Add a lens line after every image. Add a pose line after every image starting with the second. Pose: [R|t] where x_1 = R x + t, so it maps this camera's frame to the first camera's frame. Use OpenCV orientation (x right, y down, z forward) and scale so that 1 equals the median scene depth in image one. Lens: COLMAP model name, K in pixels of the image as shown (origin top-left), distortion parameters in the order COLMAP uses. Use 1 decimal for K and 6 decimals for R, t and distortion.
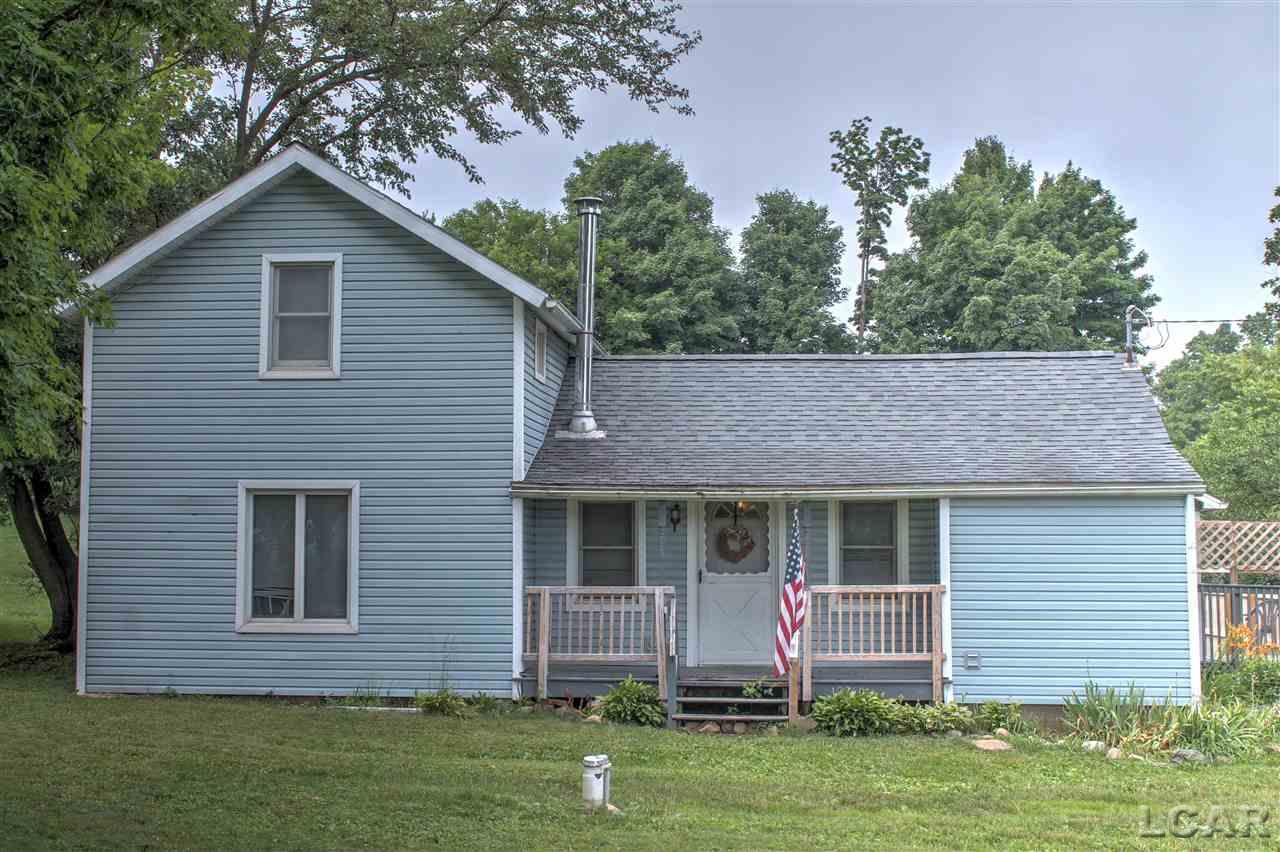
lens RADIAL K [[1539.7, 0, 640.0], [0, 1539.7, 426.0], [0, 0, 1]] dist [-0.036923, -0.017151]
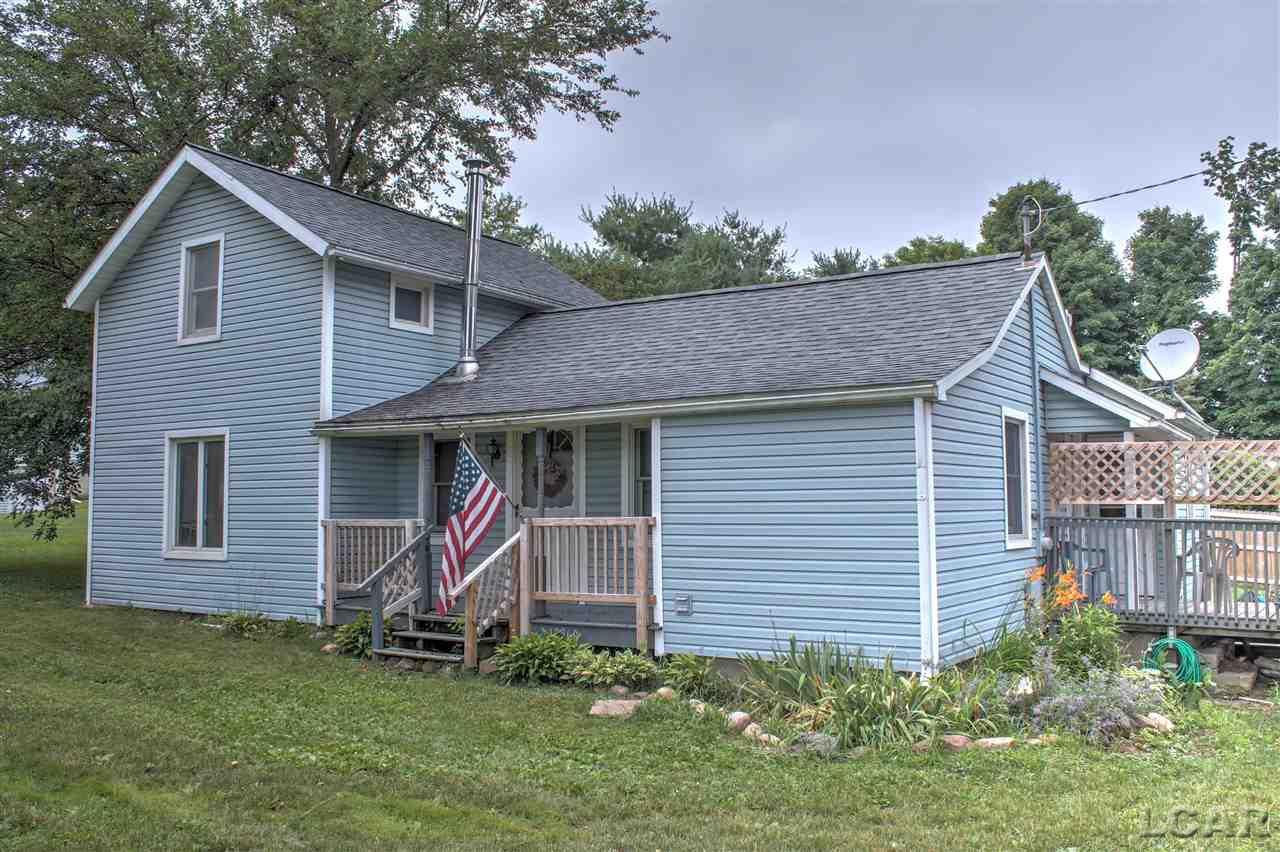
lens RADIAL K [[1086.5, 0, 640.0], [0, 1086.5, 426.0], [0, 0, 1]] dist [-0.160824, 0.137838]
pose [[0.900830, -0.040545, -0.432275, 0.415744], [0.041783, 0.999105, -0.006637, 0.050360], [0.432157, -0.012083, 0.901718, 0.402072]]
